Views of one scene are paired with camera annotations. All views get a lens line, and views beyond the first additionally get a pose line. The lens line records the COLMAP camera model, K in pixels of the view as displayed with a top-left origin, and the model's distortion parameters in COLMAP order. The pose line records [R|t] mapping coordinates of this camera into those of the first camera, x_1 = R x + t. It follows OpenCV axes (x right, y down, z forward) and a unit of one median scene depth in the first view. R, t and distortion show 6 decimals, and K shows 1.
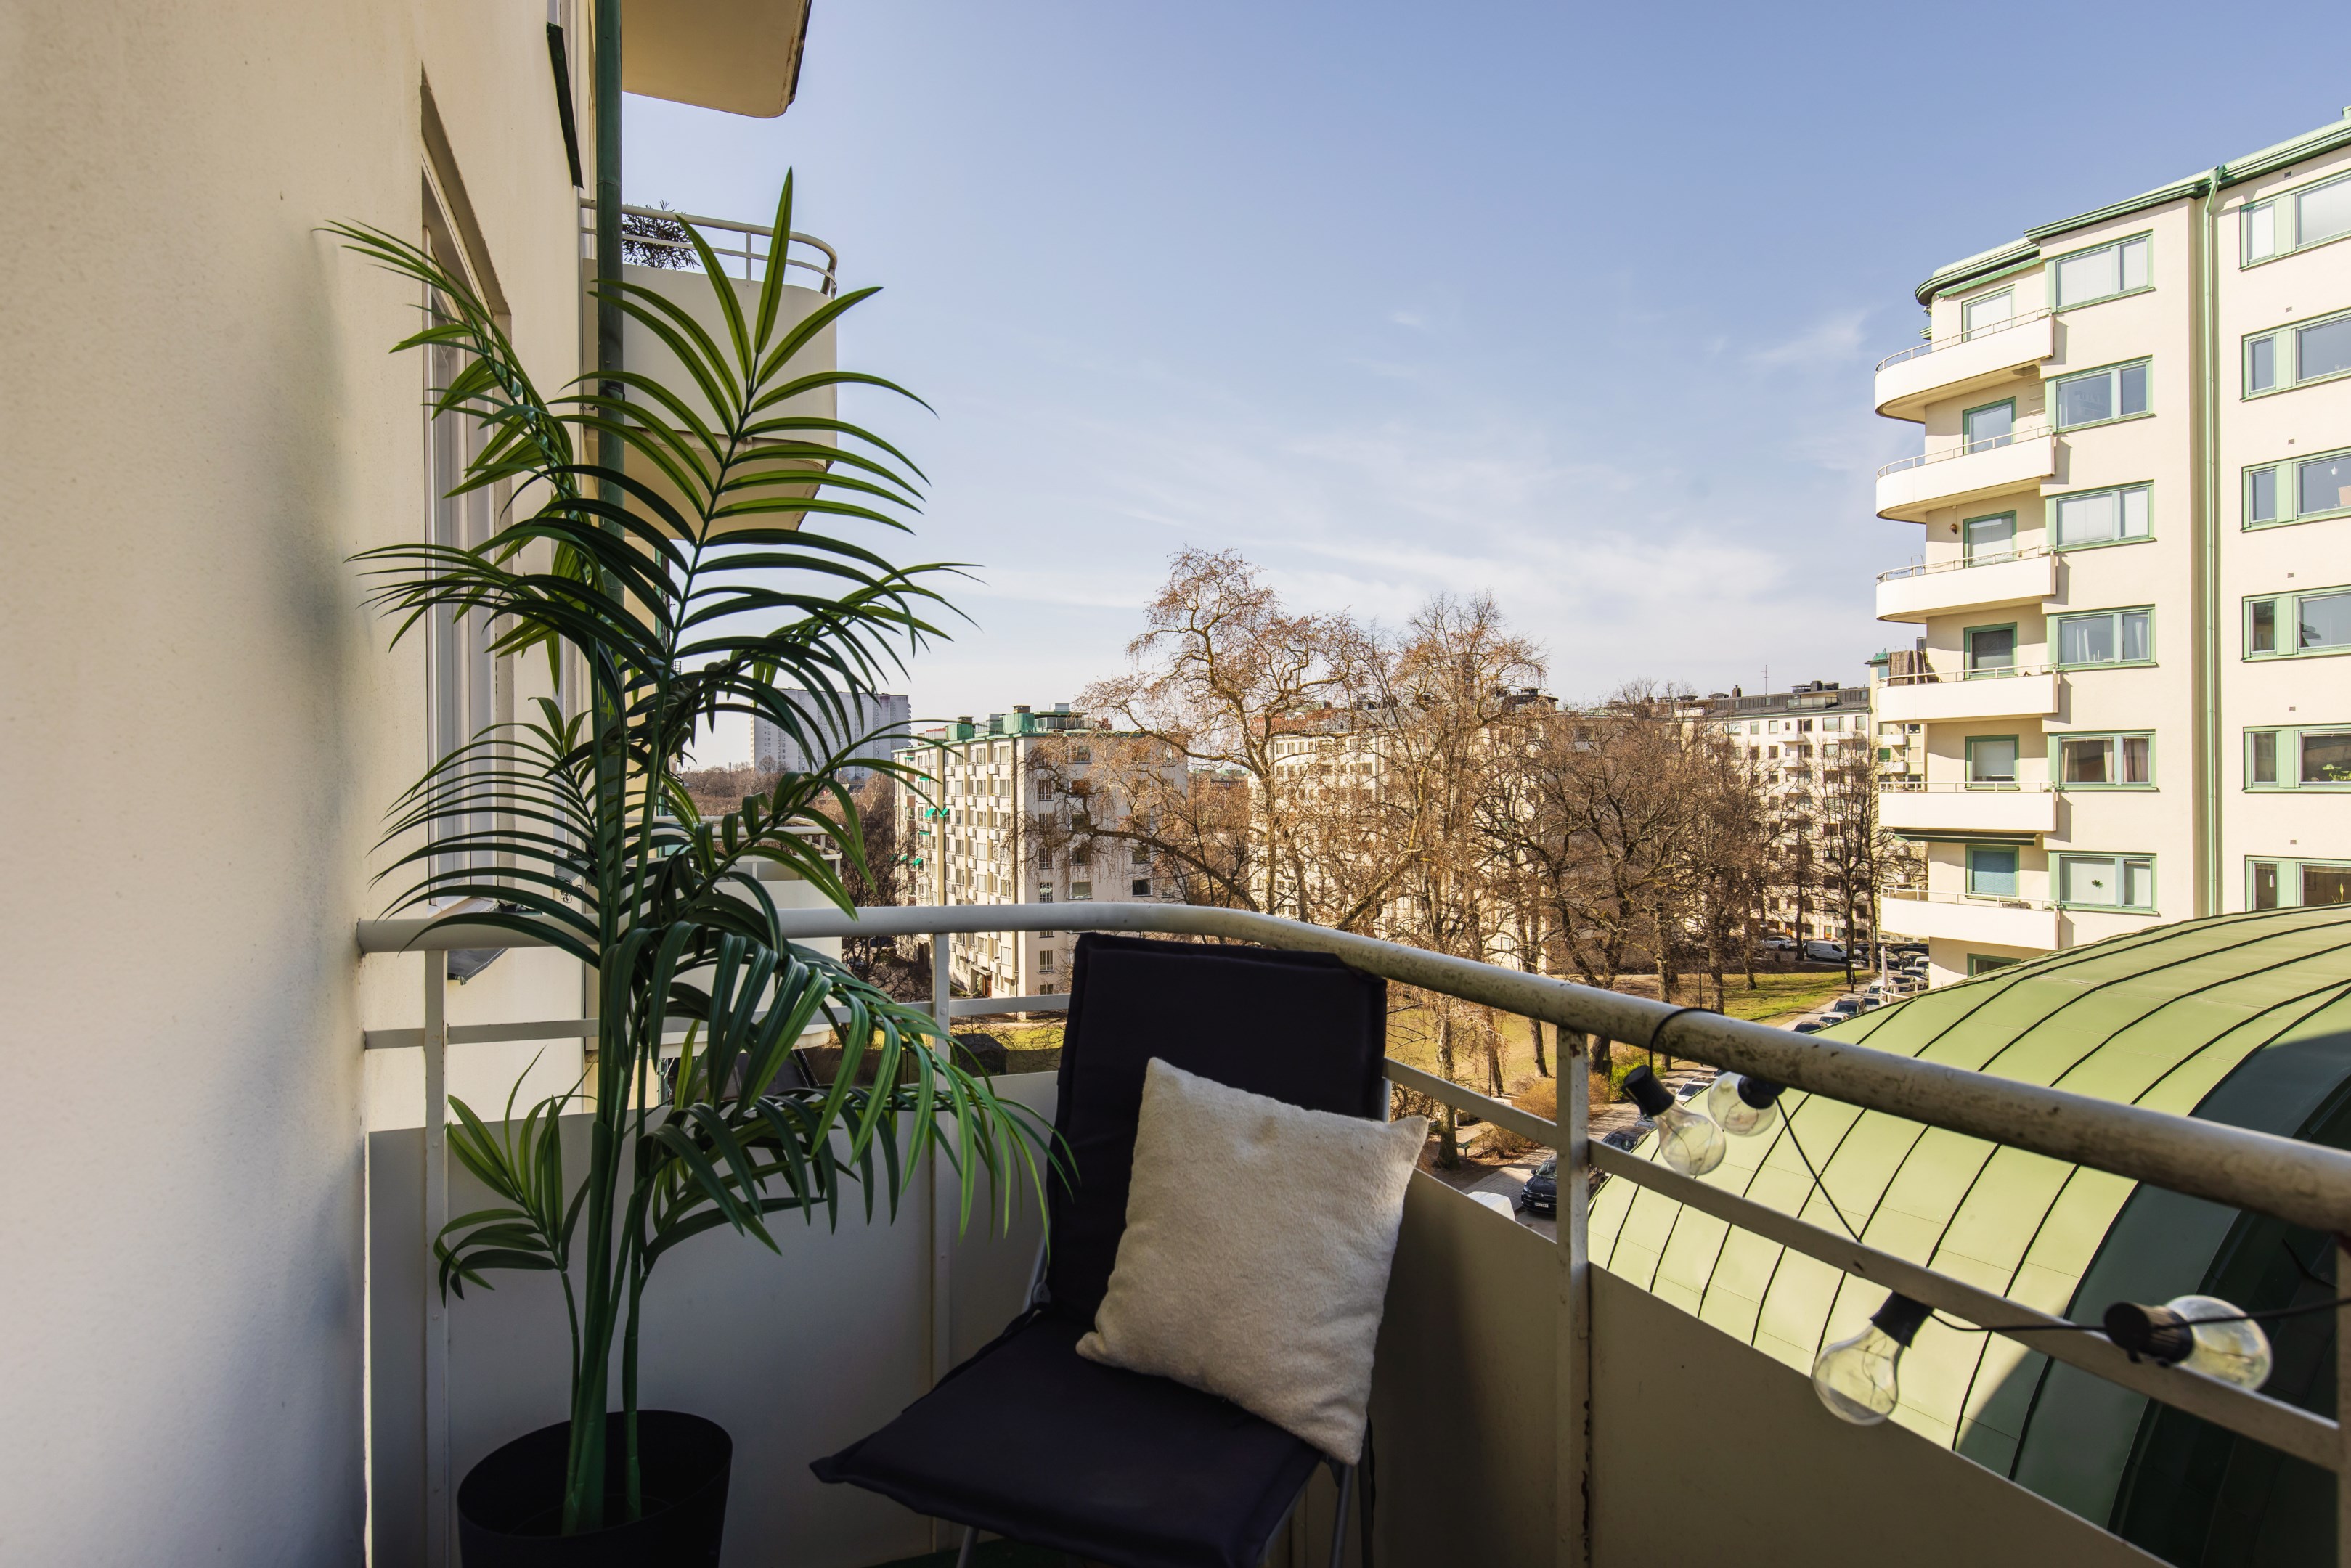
lens RADIAL K [[1320.7, 0, 1175.1], [0, 1320.7, 763.6], [0, 0, 1]] dist [0.002709, 0.001152]
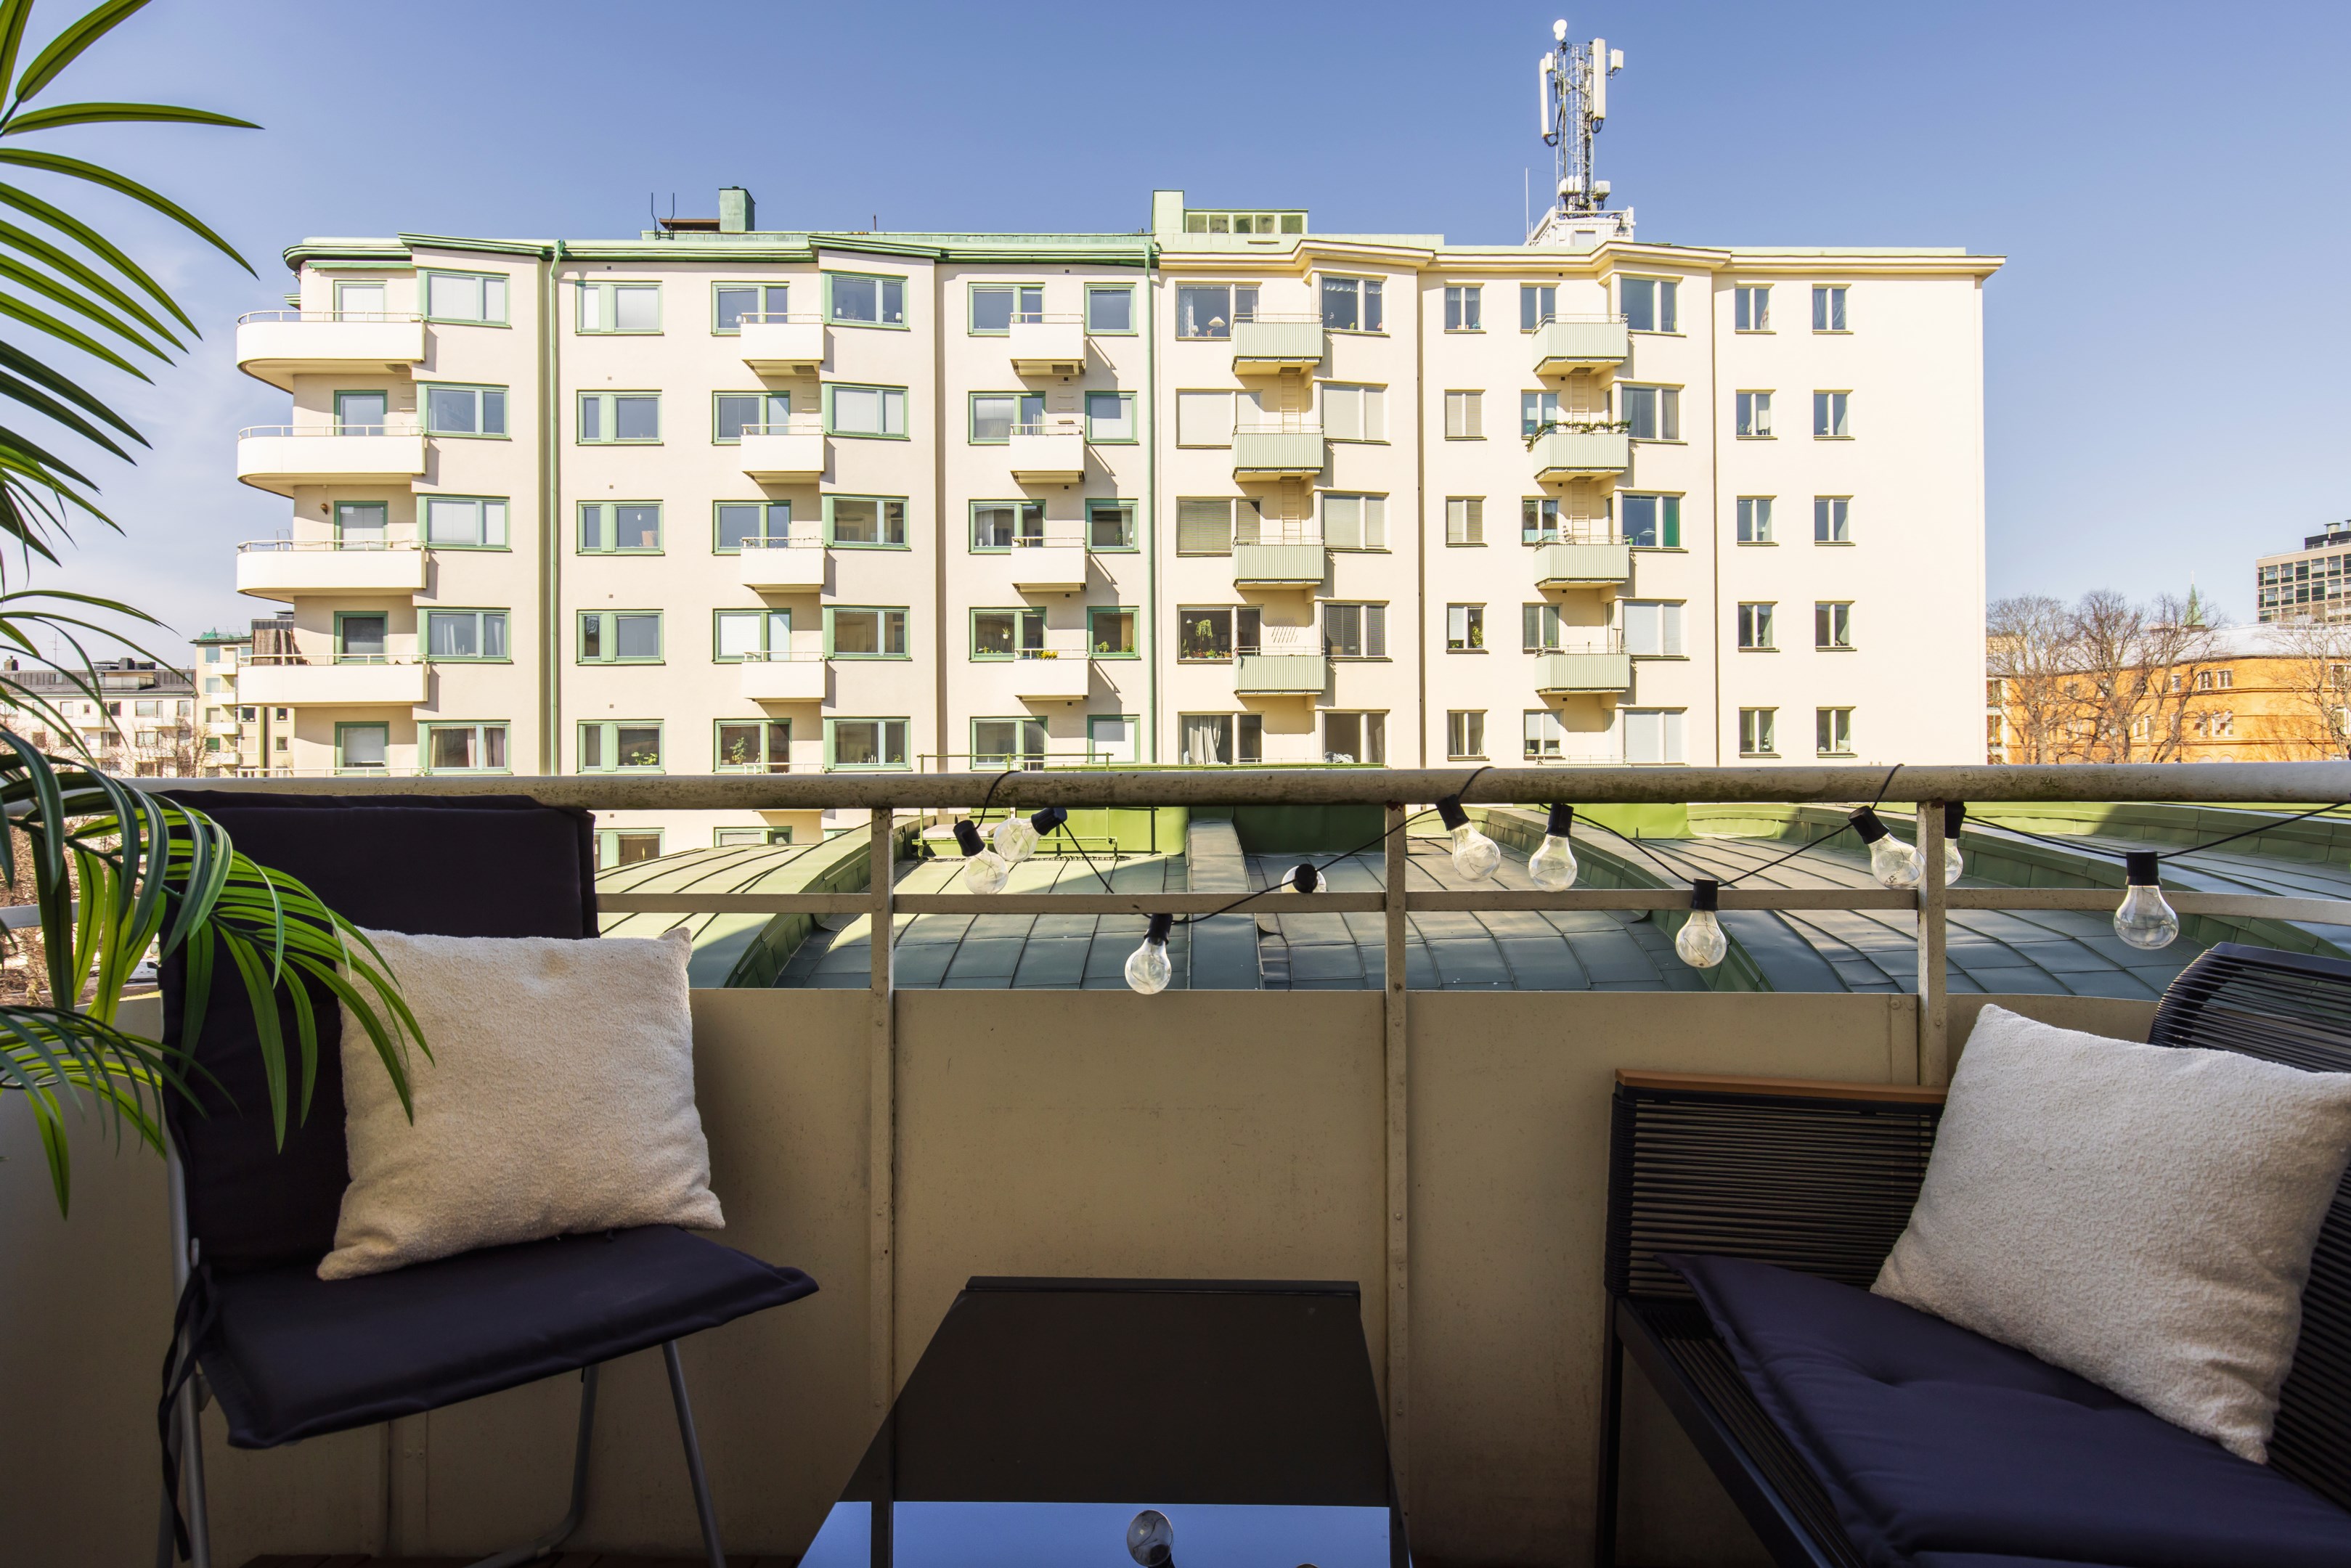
lens RADIAL K [[1399.4, 0, 1174.1], [0, 1399.4, 759.0], [0, 0, 1]] dist [0.002312, -0.000600]
pose [[0.372175, 0.016703, 0.928012, -0.138985], [0.002503, 0.999816, -0.018999, 0.029316], [-0.928159, 0.009394, 0.372065, 0.039114]]
